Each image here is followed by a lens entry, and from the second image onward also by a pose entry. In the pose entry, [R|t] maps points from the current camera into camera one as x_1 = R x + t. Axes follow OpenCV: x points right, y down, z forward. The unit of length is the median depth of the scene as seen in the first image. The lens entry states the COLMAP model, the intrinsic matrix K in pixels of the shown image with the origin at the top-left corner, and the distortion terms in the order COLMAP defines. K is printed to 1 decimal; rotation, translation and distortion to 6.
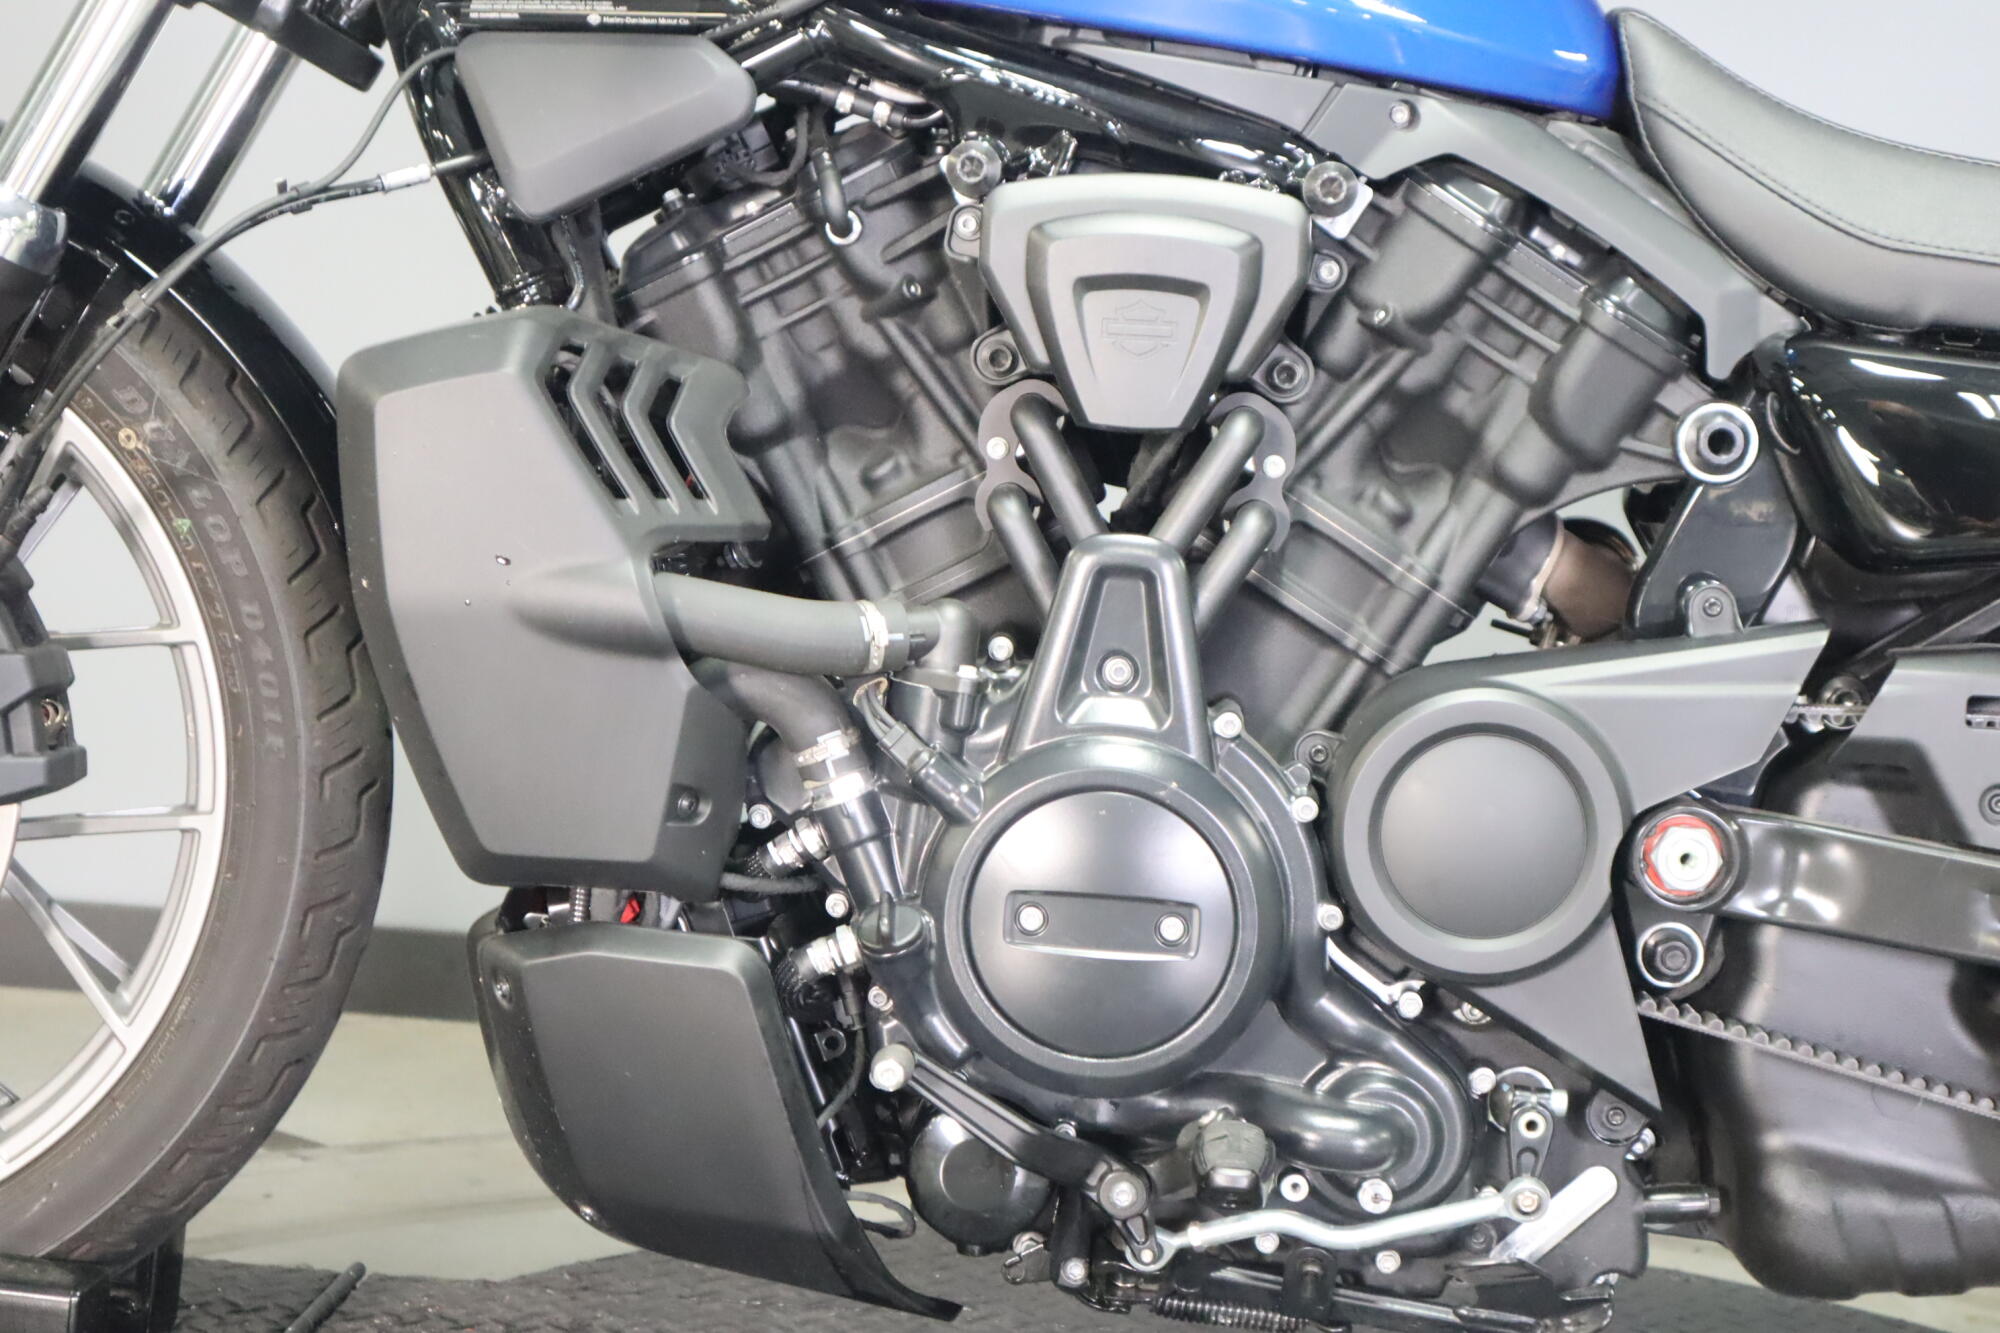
lens RADIAL K [[3206.5, 0, 1000.0], [0, 3206.5, 666.5], [0, 0, 1]] dist [-0.017671, 0.087542]
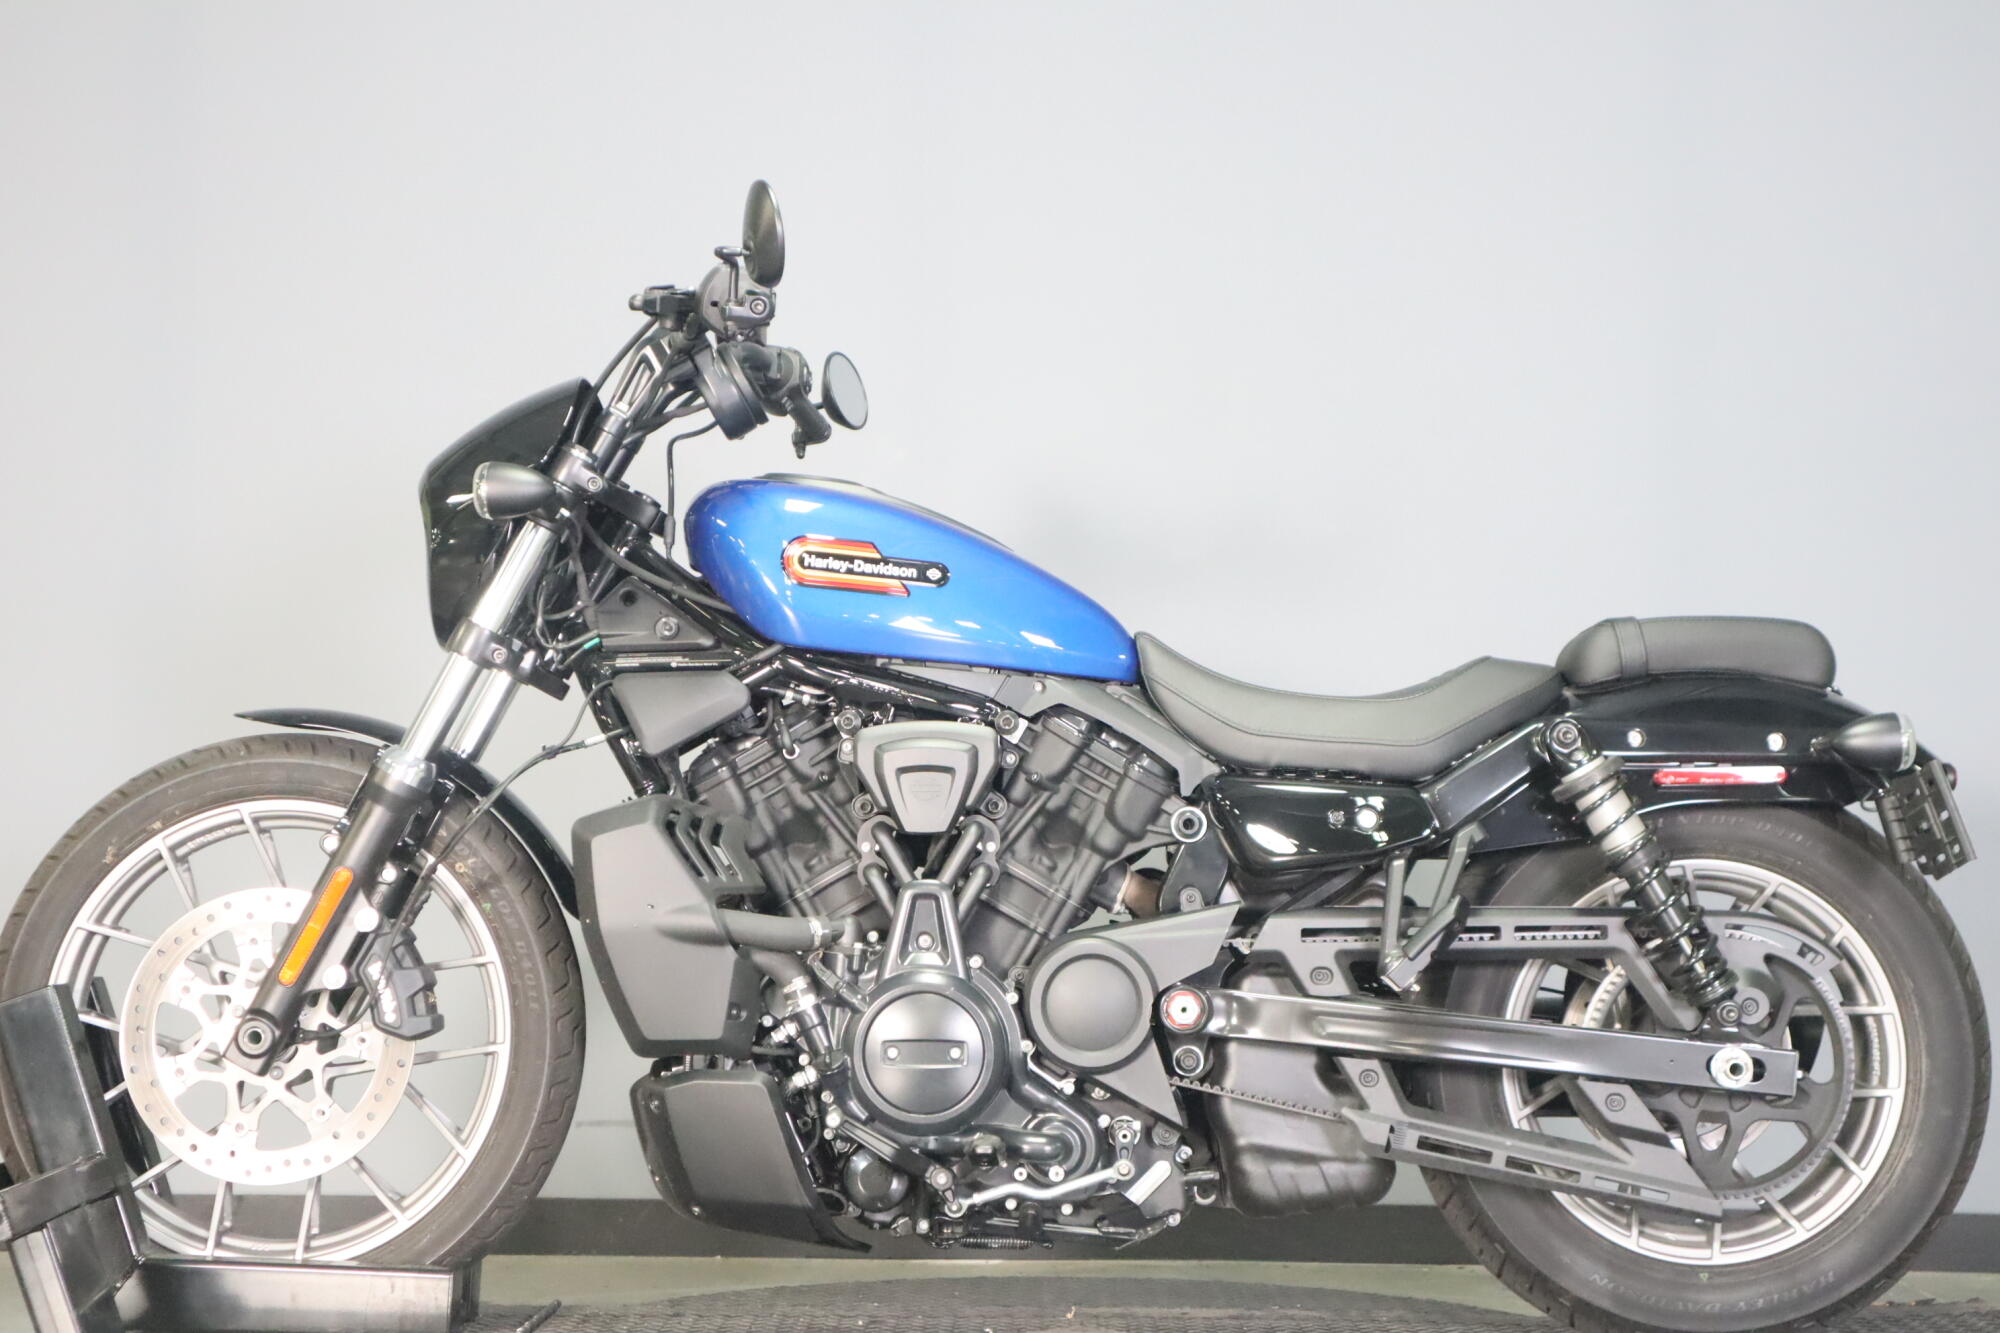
lens RADIAL K [[3027.4, 0, 1000.0], [0, 3027.4, 666.5], [0, 0, 1]] dist [-0.044630, 0.499512]
pose [[0.997537, -0.055384, 0.043052, 0.008110], [0.061360, 0.986341, -0.152858, 0.133646], [-0.033998, 0.155123, 0.987310, -1.078365]]
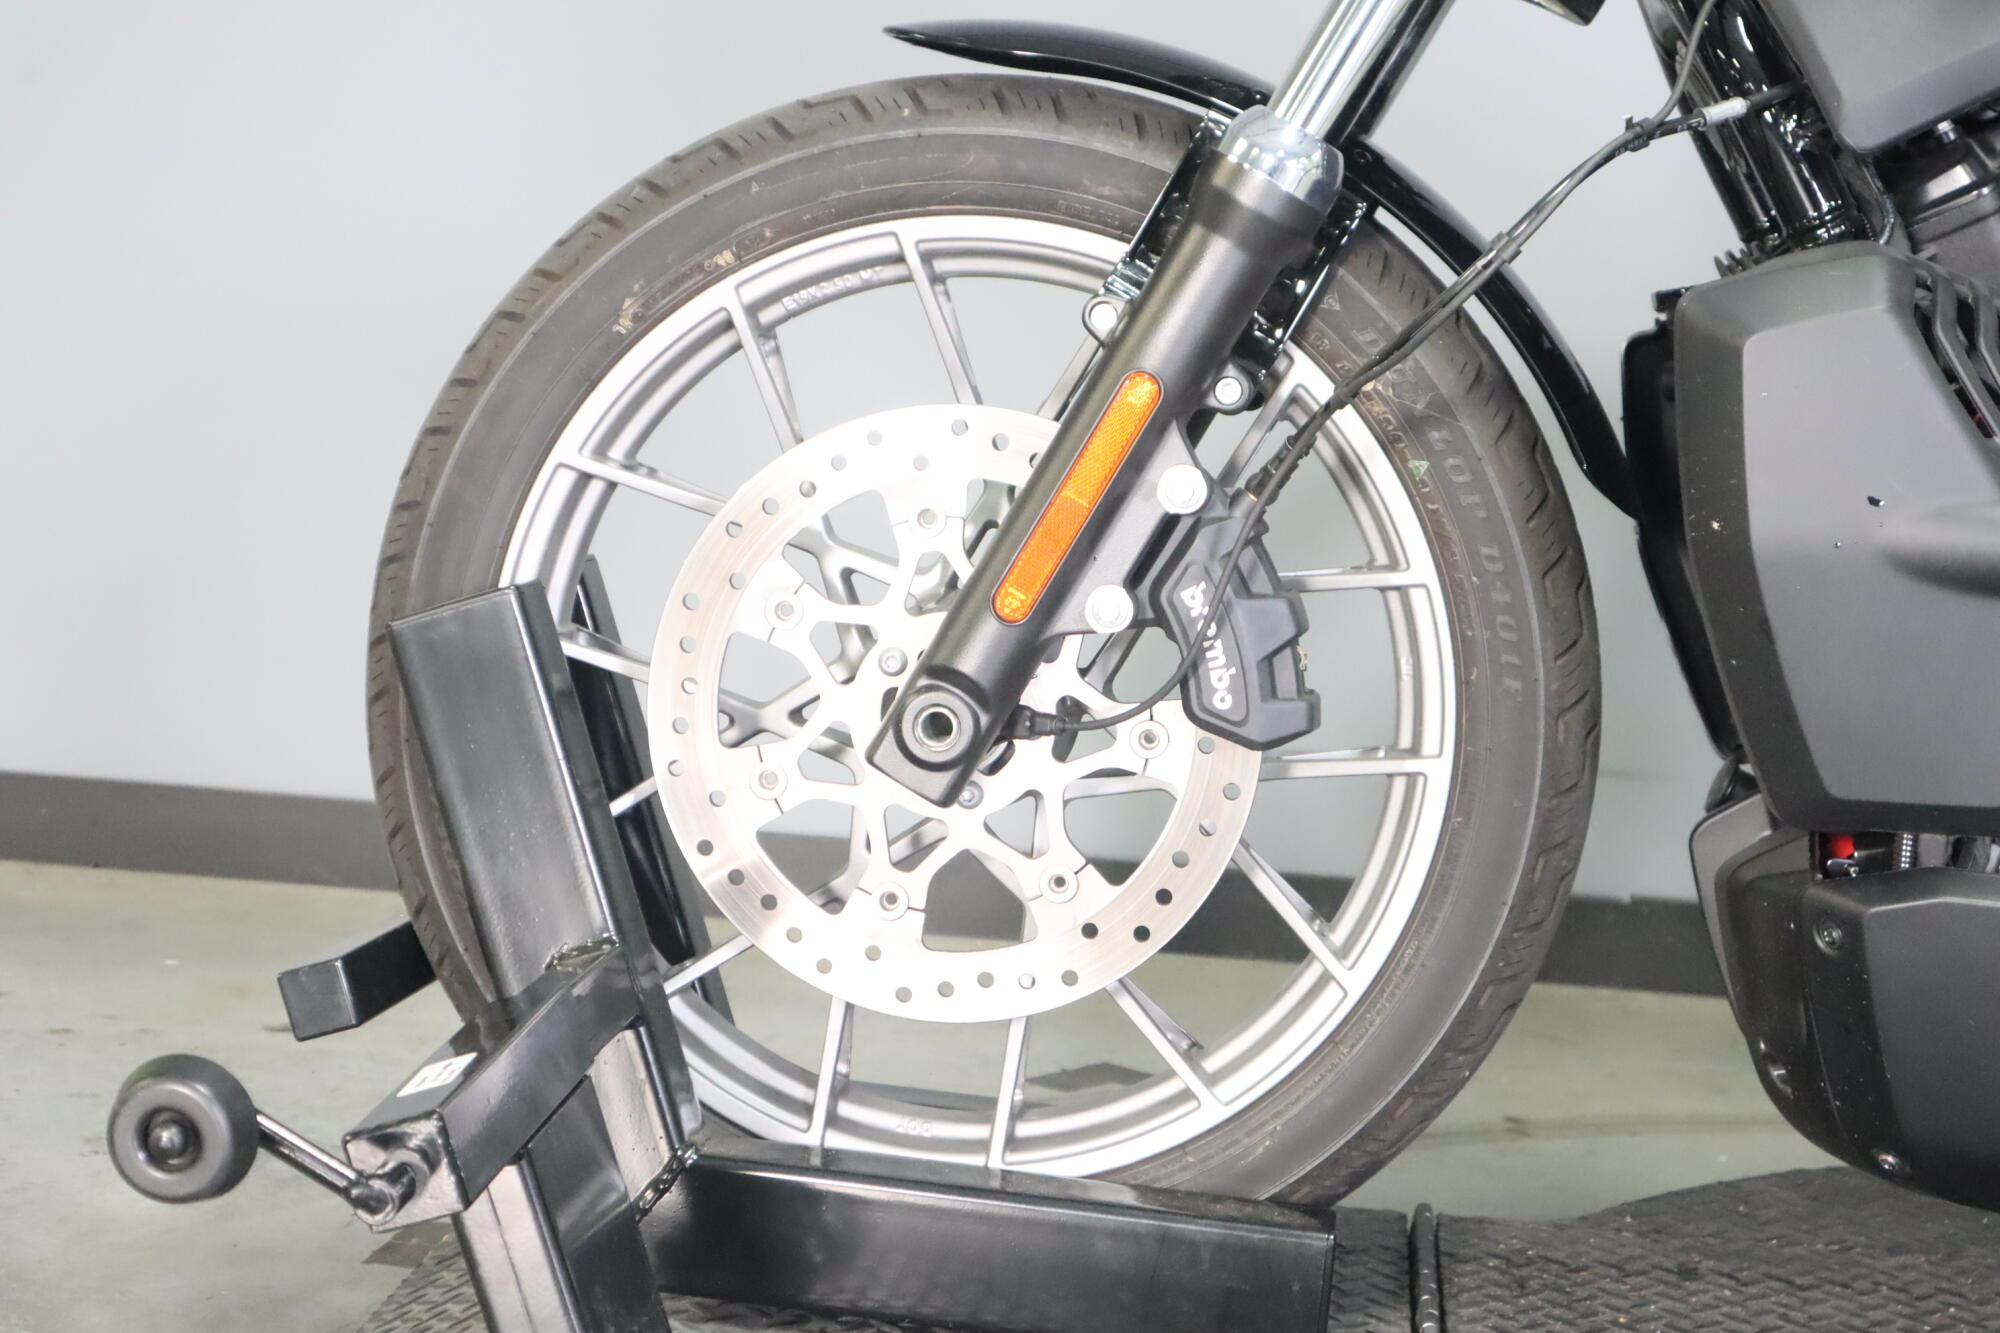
lens RADIAL K [[3206.5, 0, 1000.0], [0, 3206.5, 666.5], [0, 0, 1]] dist [-0.017671, 0.087542]
pose [[0.997594, -0.004113, -0.069202, -0.333127], [0.005717, 0.999719, 0.022997, -0.006211], [0.069088, -0.023338, 0.997338, -0.000651]]
